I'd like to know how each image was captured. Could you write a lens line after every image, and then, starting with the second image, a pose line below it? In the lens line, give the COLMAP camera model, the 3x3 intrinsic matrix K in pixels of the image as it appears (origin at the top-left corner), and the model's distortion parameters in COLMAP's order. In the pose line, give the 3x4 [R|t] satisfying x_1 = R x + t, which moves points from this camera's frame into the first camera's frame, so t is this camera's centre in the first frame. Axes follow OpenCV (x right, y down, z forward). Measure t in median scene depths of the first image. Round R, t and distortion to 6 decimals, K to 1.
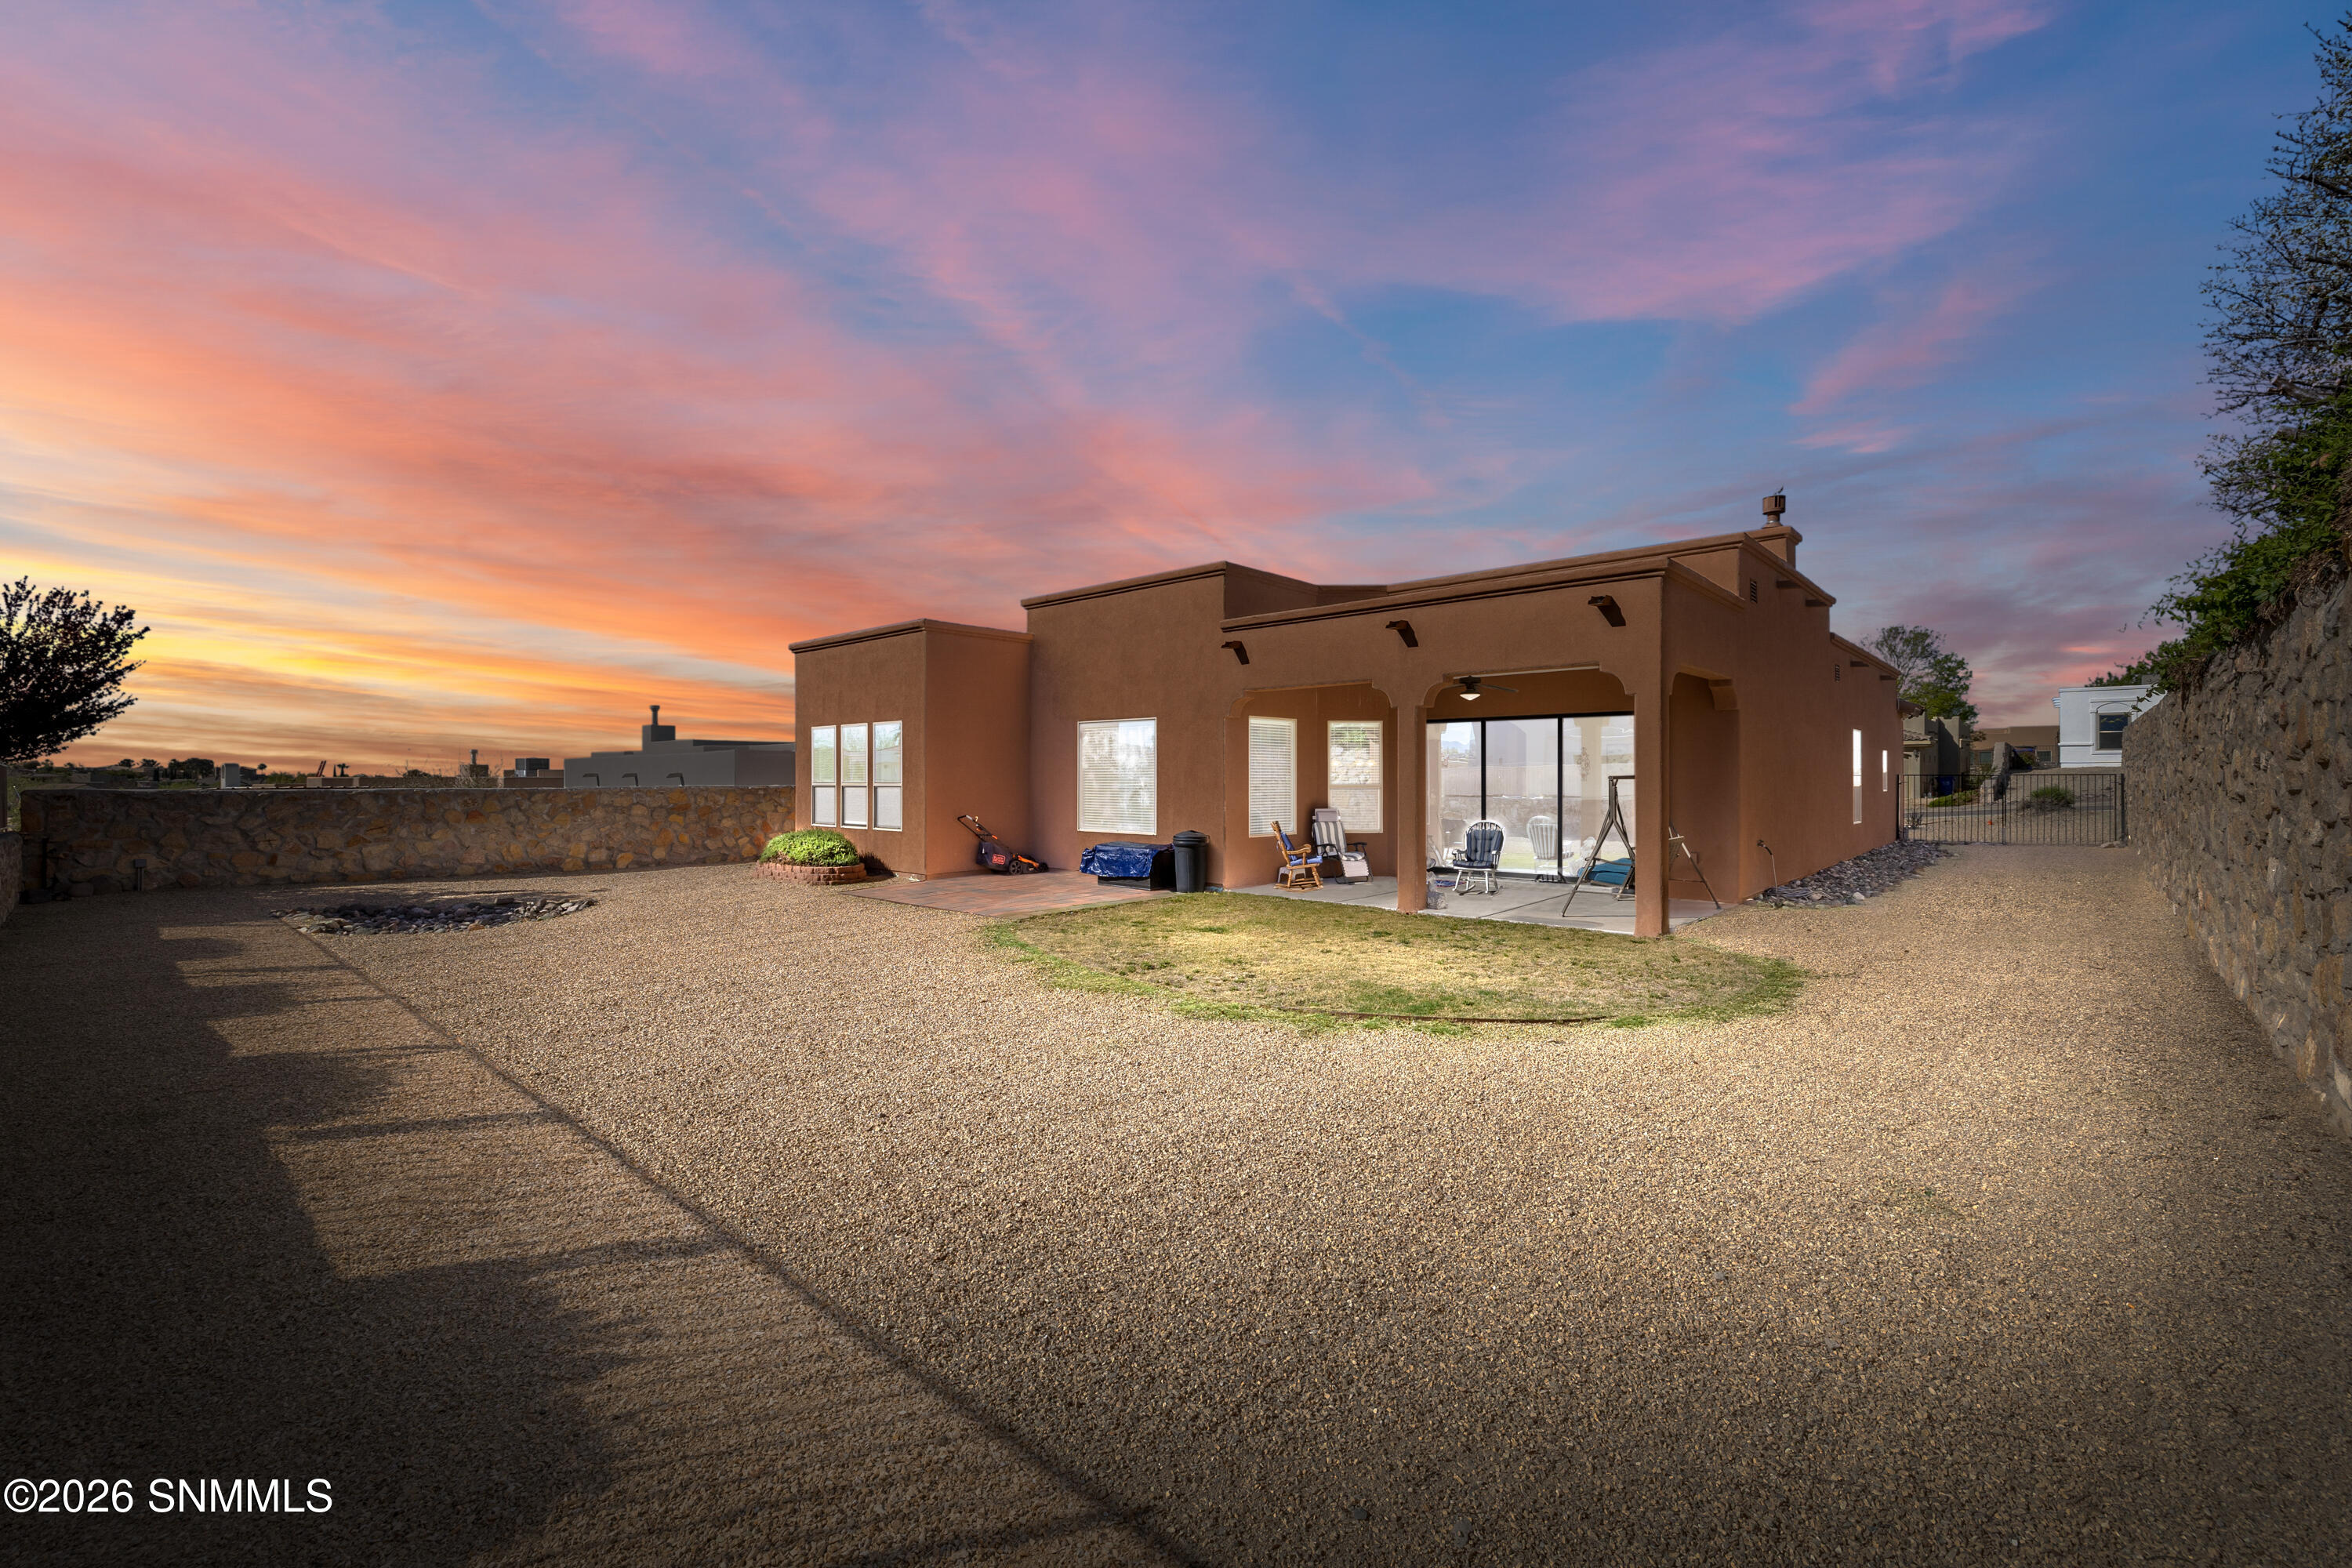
lens RADIAL K [[997.2, 0, 1177.1], [0, 997.2, 781.3], [0, 0, 1]] dist [0.002048, 0.000260]
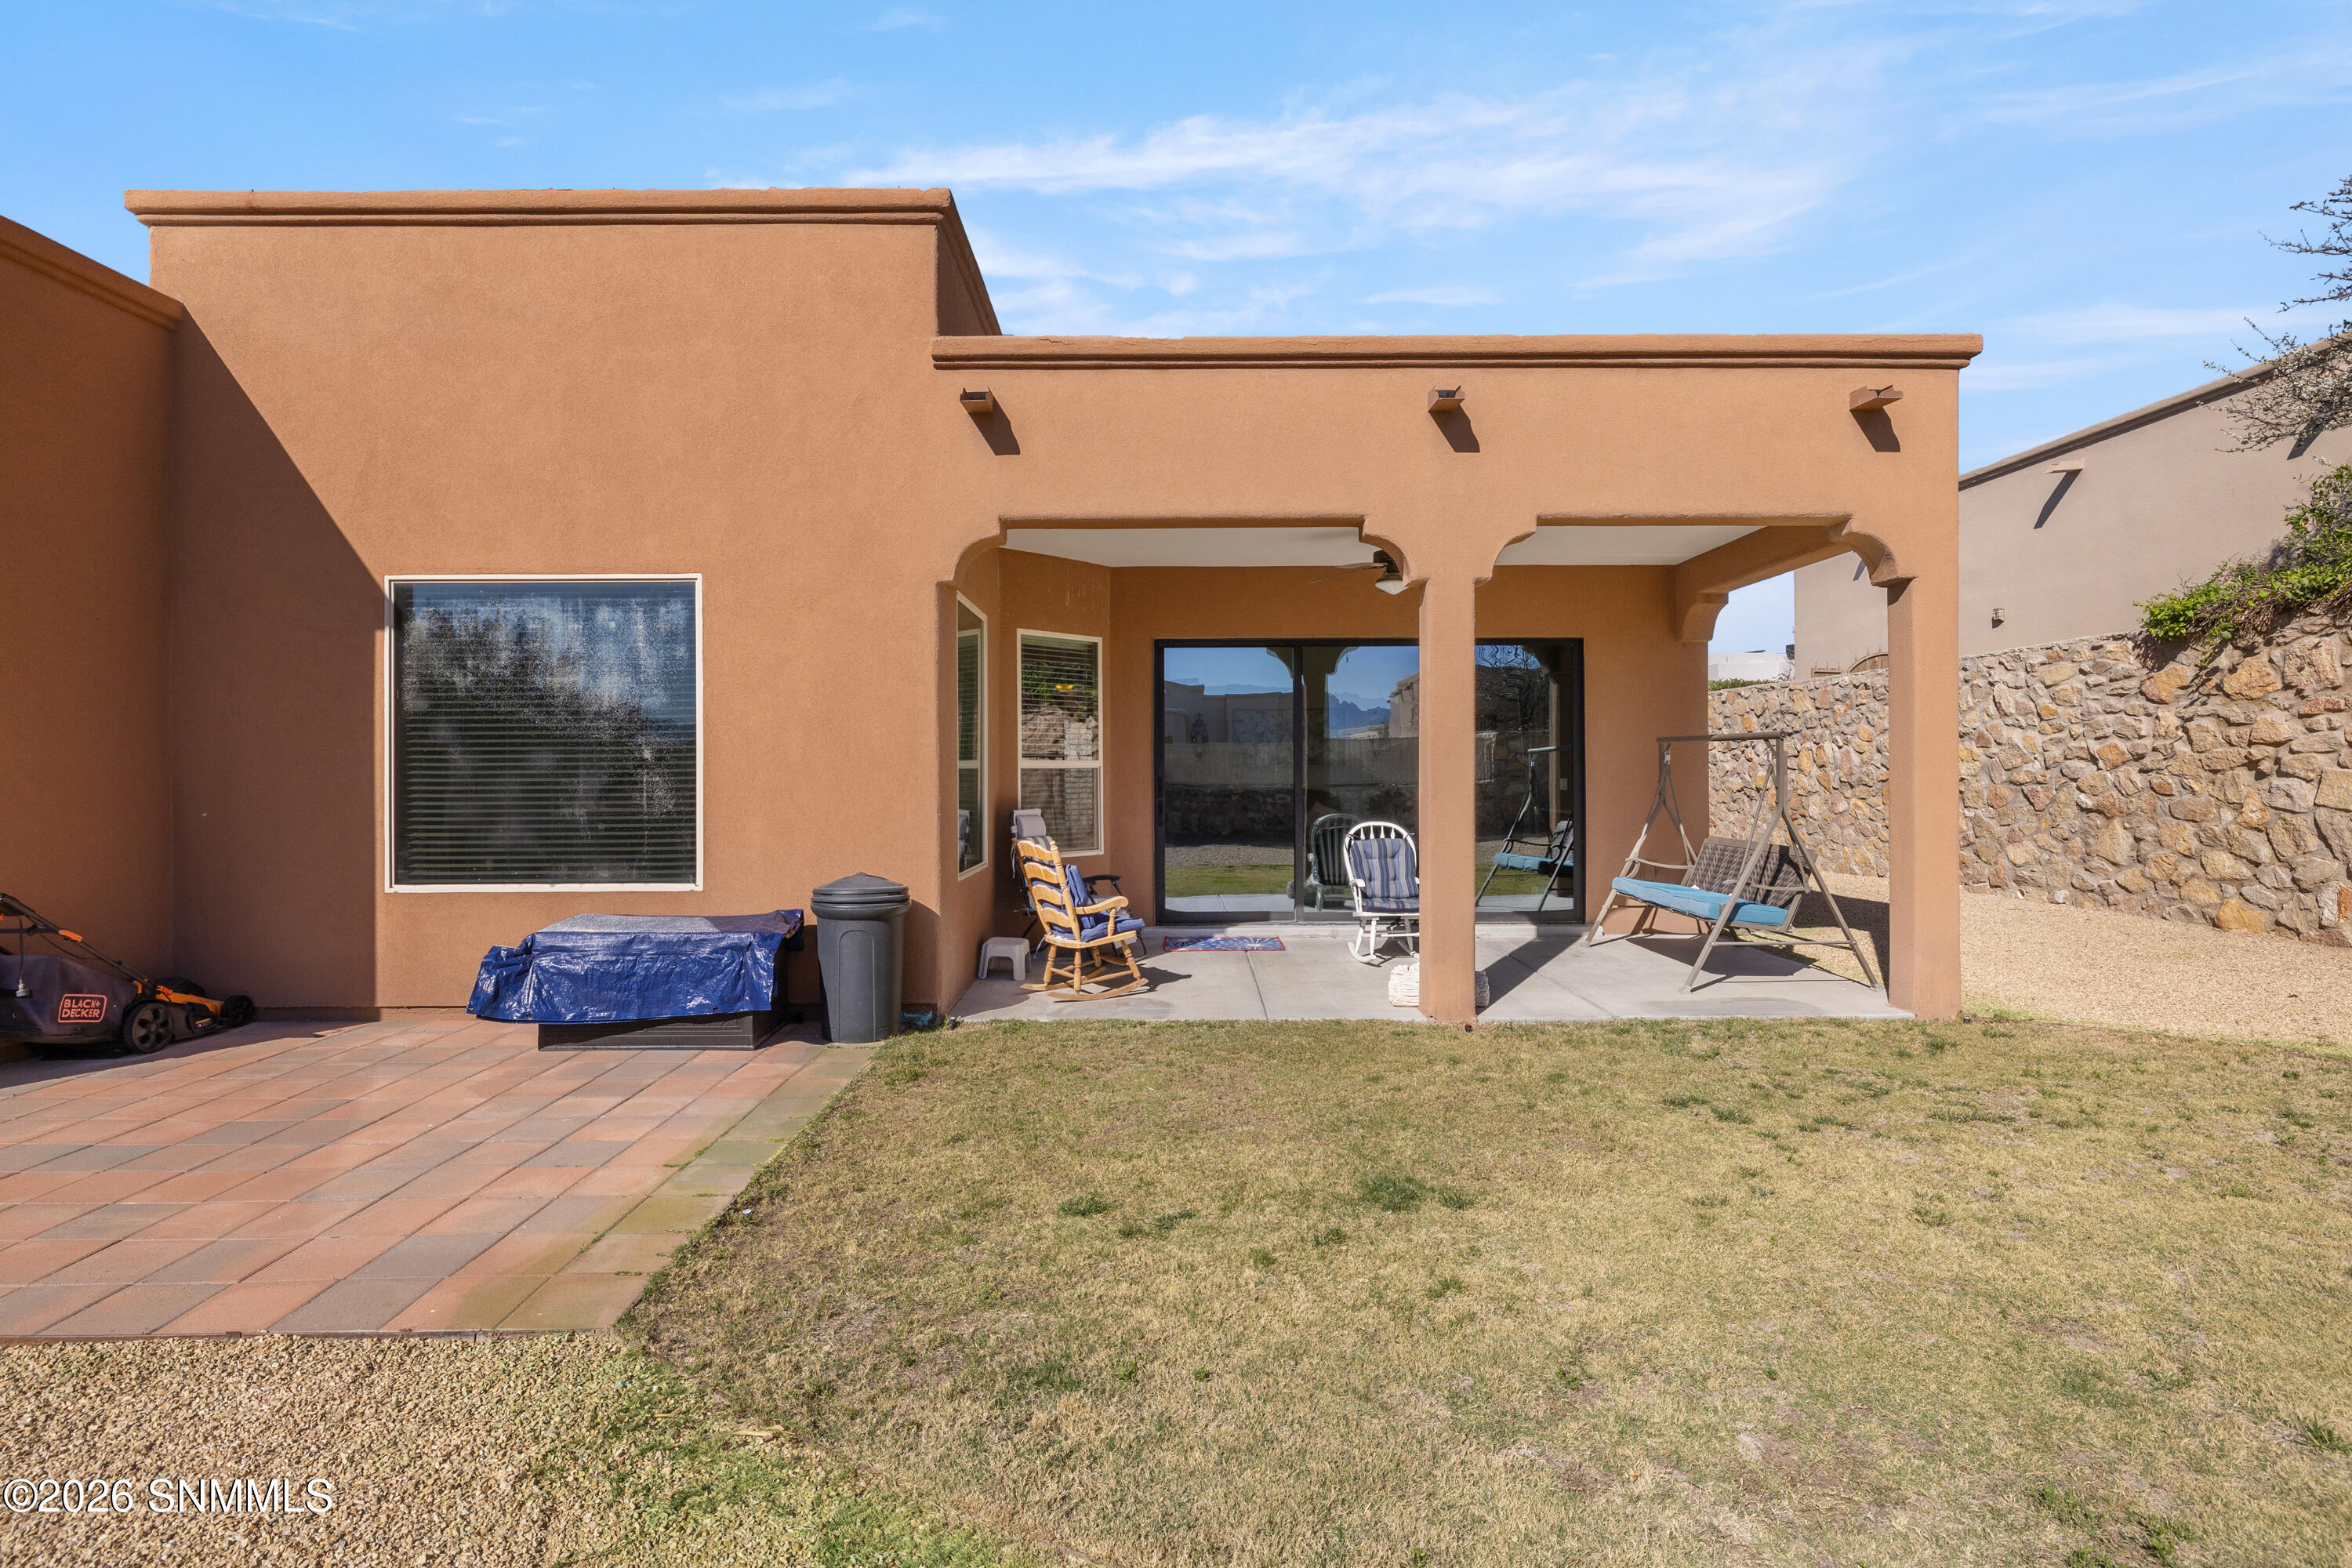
lens RADIAL K [[1161.5, 0, 1172.4], [0, 1161.5, 770.6], [0, 0, 1]] dist [-0.002043, -0.000107]
pose [[0.724751, -0.002391, 0.689006, -0.195273], [0.007948, 0.999956, -0.004891, 0.013167], [-0.688965, 0.009021, 0.724739, 0.569744]]
